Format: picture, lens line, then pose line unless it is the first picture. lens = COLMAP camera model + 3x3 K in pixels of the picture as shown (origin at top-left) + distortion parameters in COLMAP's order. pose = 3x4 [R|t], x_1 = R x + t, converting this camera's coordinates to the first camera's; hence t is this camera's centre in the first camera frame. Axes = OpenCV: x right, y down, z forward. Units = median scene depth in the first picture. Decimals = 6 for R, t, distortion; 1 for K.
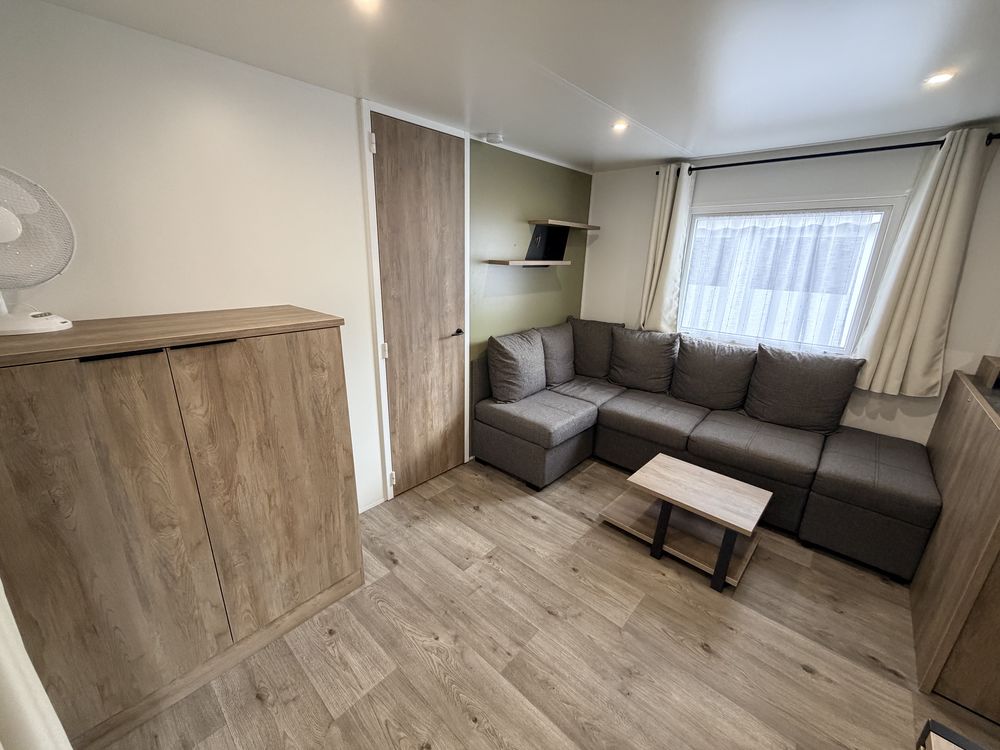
lens RADIAL K [[397.7, 0, 495.9], [0, 397.7, 375.5], [0, 0, 1]] dist [-0.000257, 0.000108]
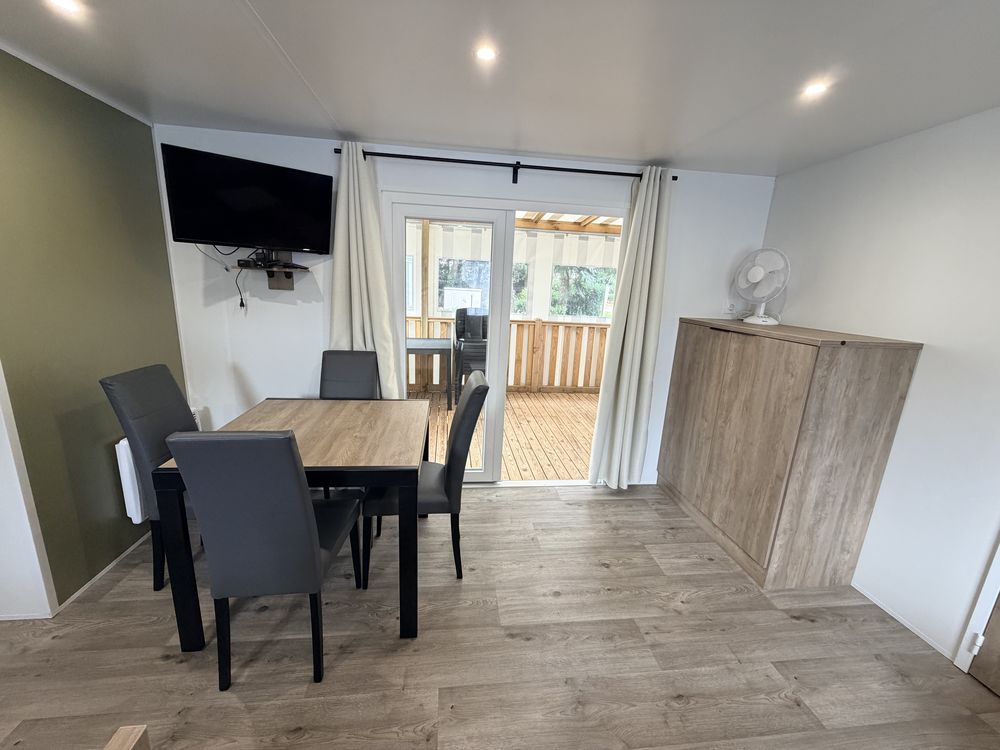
lens RADIAL K [[397.7, 0, 495.7], [0, 397.7, 374.7], [0, 0, 1]] dist [-0.000257, 0.000108]
pose [[-0.652633, 0.122092, -0.747773, 0.771658], [-0.280658, 0.877770, 0.388266, -0.170103], [0.703777, 0.463264, -0.538595, 0.724038]]
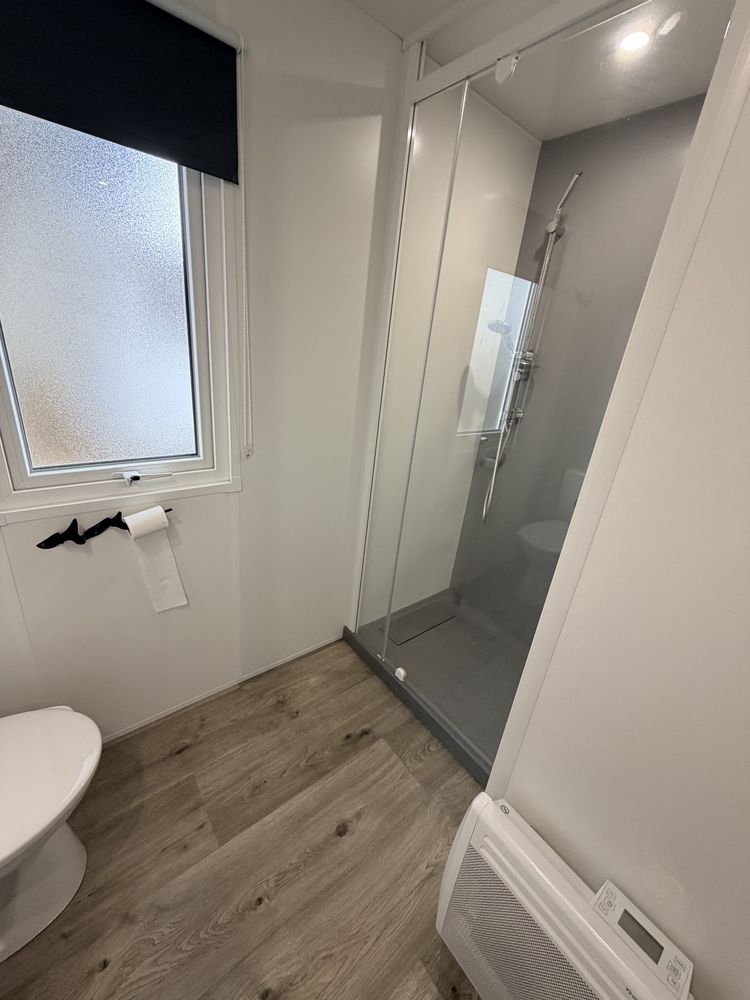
lens RADIAL K [[397.7, 0, 373.6], [0, 397.7, 497.0], [0, 0, 1]] dist [-0.000257, 0.000108]
pose [[0.157790, -0.365991, 0.917144, -0.278782], [0.197018, 0.921773, 0.333943, -0.038572], [-0.967619, 0.128001, 0.217553, 0.336459]]
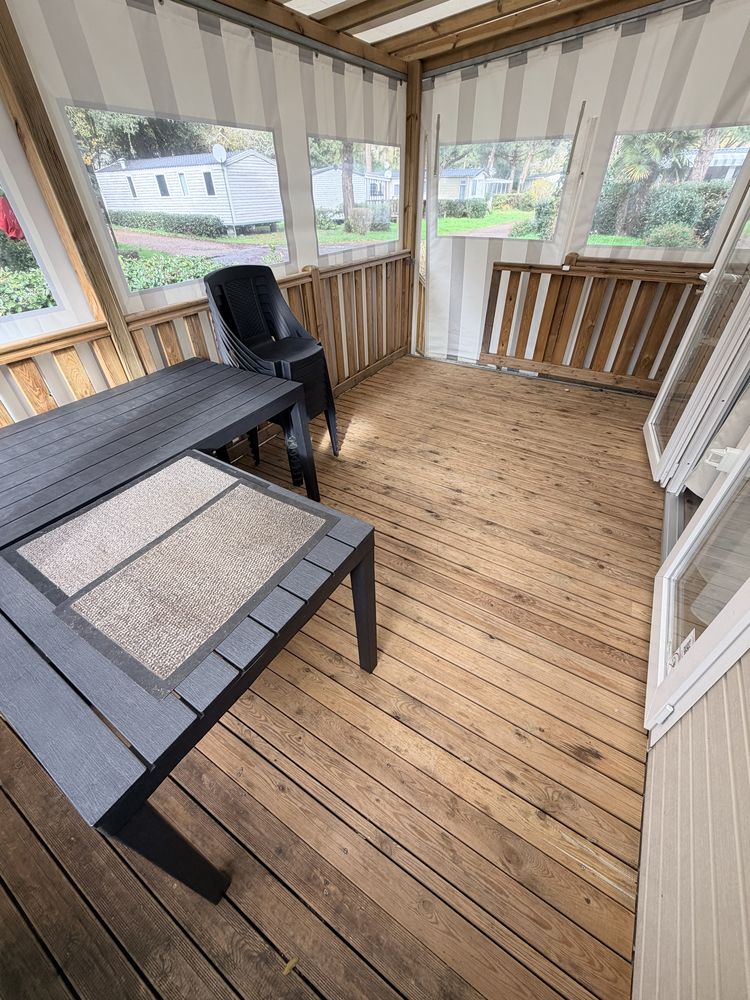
lens RADIAL K [[397.7, 0, 376.9], [0, 397.7, 499.4], [0, 0, 1]] dist [-0.000257, 0.000108]
pose [[0.194008, 0.586325, -0.786501, 0.238974], [-0.276477, 0.801915, 0.529616, 0.275195], [0.941234, 0.114700, 0.317683, -0.735097]]
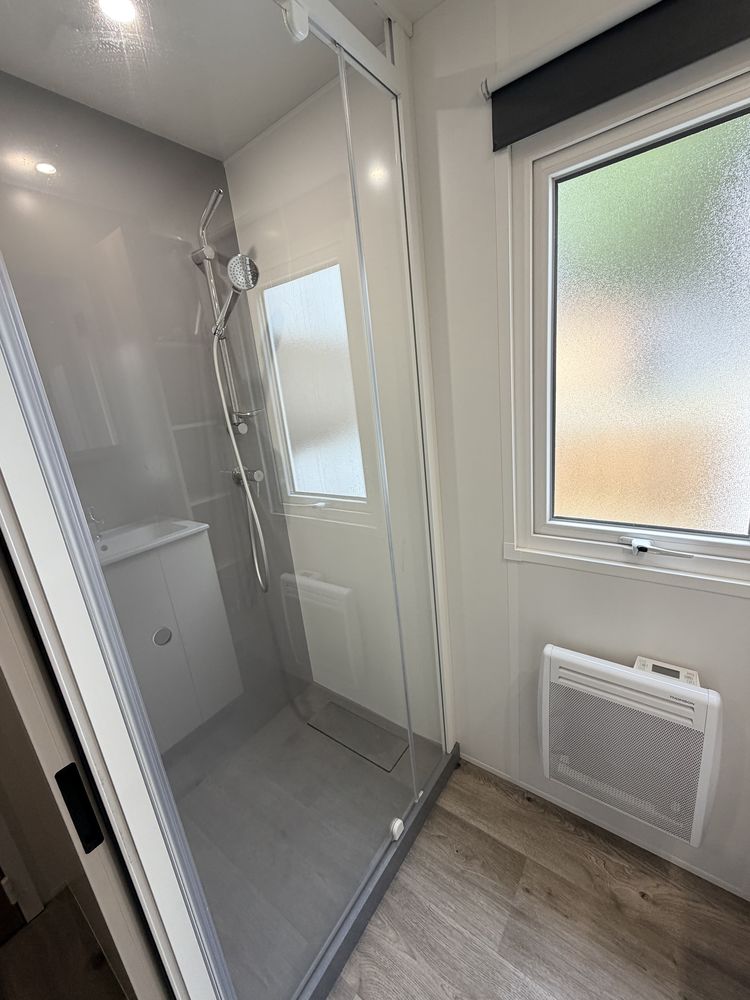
lens RADIAL K [[397.7, 0, 377.8], [0, 397.7, 497.5], [0, 0, 1]] dist [-0.000257, 0.000108]
pose [[-0.990415, 0.107987, -0.086117, 0.208118], [0.046091, 0.846146, 0.530955, -0.198514], [0.130204, 0.521896, -0.843013, 0.894134]]
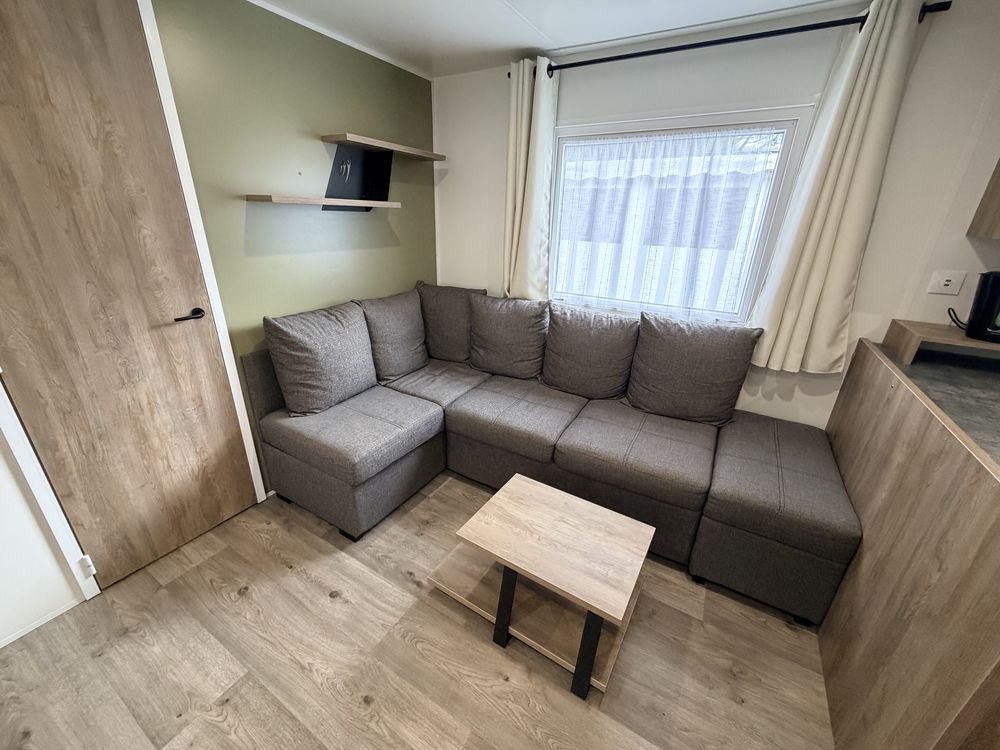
lens RADIAL K [[397.7, 0, 496.0], [0, 397.7, 375.2], [0, 0, 1]] dist [-0.000257, 0.000108]
pose [[0.979585, -0.071833, 0.187758, 0.299446], [0.055237, 0.994209, 0.092180, -0.057699], [-0.193292, -0.079927, 0.977880, 0.377423]]
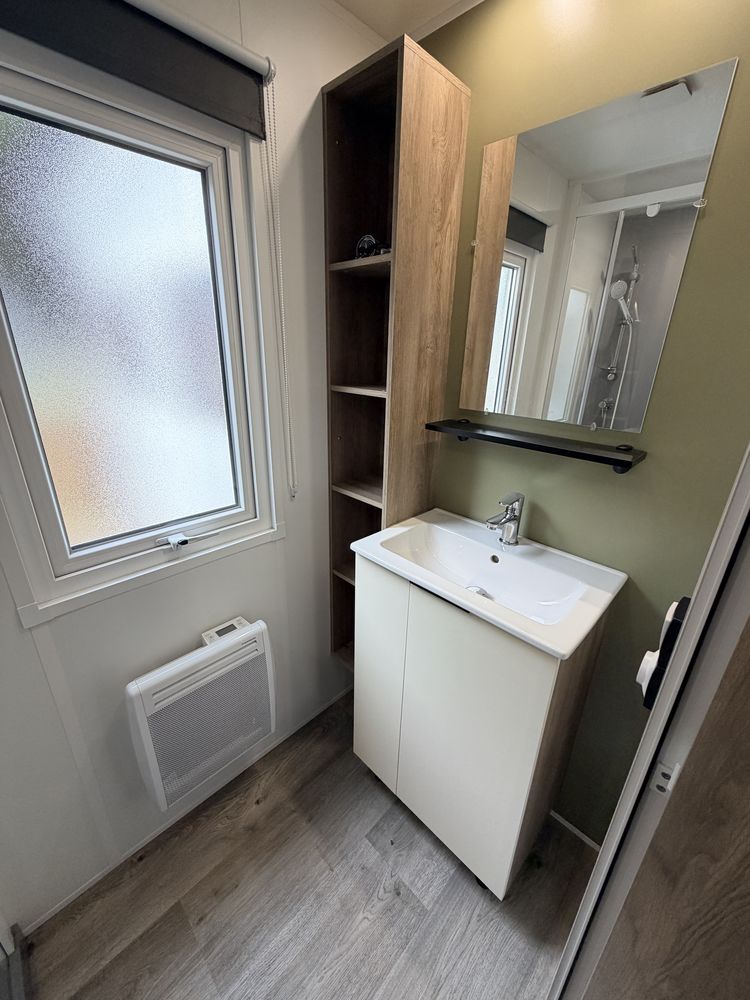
lens RADIAL K [[397.7, 0, 372.4], [0, 397.7, 498.8], [0, 0, 1]] dist [-0.000257, 0.000108]
pose [[-0.036082, 0.335802, -0.941241, 0.308912], [-0.317651, 0.889155, 0.329397, -0.177563], [0.947521, 0.310871, 0.074586, 0.751660]]
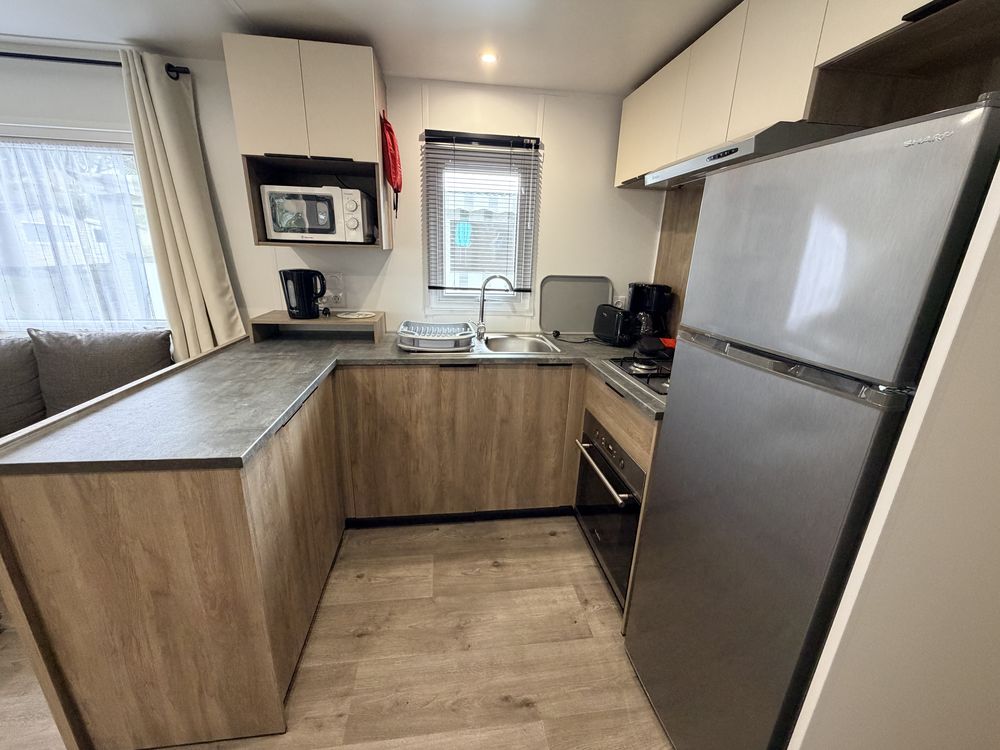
lens RADIAL K [[397.7, 0, 496.2], [0, 397.7, 375.6], [0, 0, 1]] dist [-0.000257, 0.000108]
pose [[0.642452, -0.230052, 0.730980, 0.836331], [0.209028, 0.970312, 0.121661, 0.109119], [-0.737267, 0.074634, 0.671466, -0.088606]]
